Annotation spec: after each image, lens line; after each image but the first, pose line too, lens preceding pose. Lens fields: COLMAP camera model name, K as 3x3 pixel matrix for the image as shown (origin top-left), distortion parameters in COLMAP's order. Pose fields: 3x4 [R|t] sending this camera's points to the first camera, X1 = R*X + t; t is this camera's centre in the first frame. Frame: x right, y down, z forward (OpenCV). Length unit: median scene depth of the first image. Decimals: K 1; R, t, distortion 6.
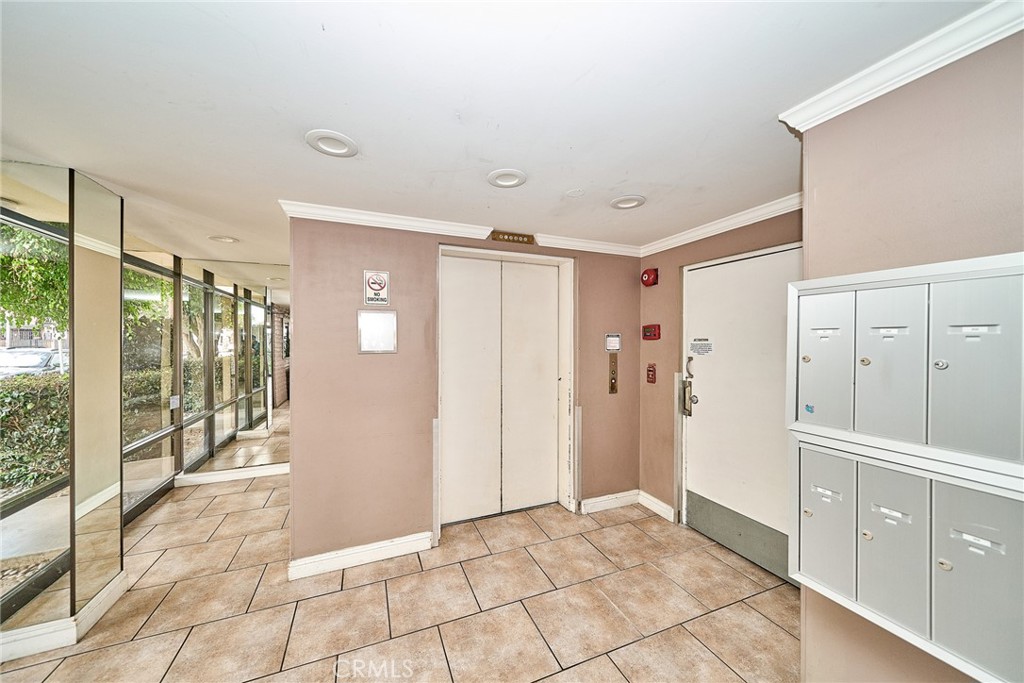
lens RADIAL K [[348.0, 0, 513.8], [0, 348.0, 343.6], [0, 0, 1]] dist [-0.000407, -0.000124]
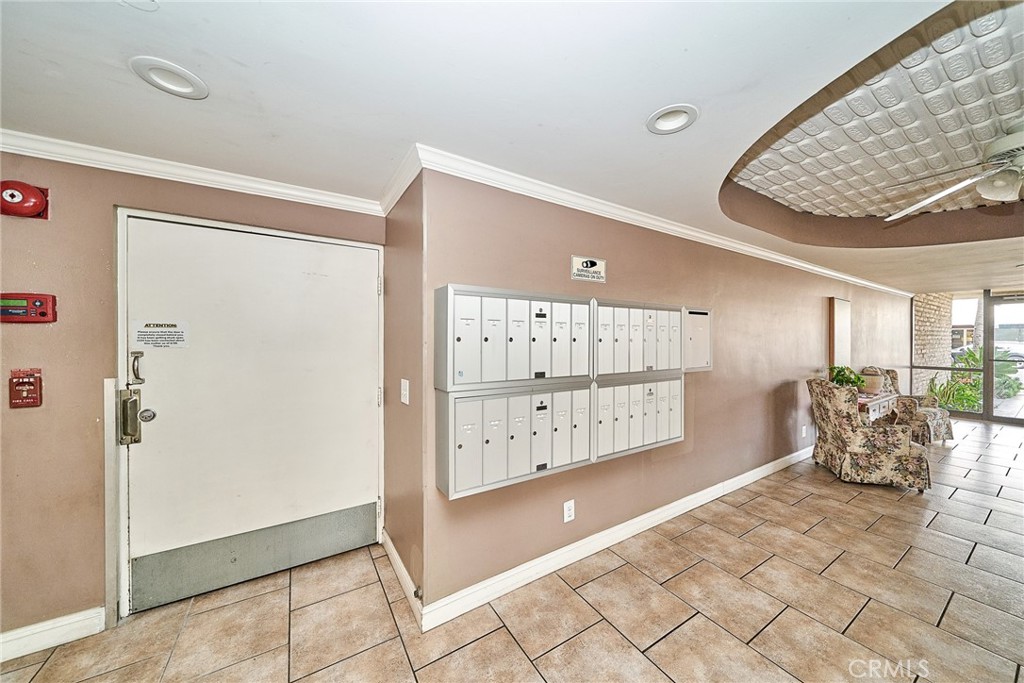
lens RADIAL K [[356.3, 0, 517.3], [0, 356.3, 340.8], [0, 0, 1]] dist [0.001034, 0.000168]
pose [[-0.155625, -0.010315, 0.987762, -0.265248], [0.004890, 0.999925, 0.011212, 0.014582], [-0.987804, 0.006575, -0.155563, 0.410272]]
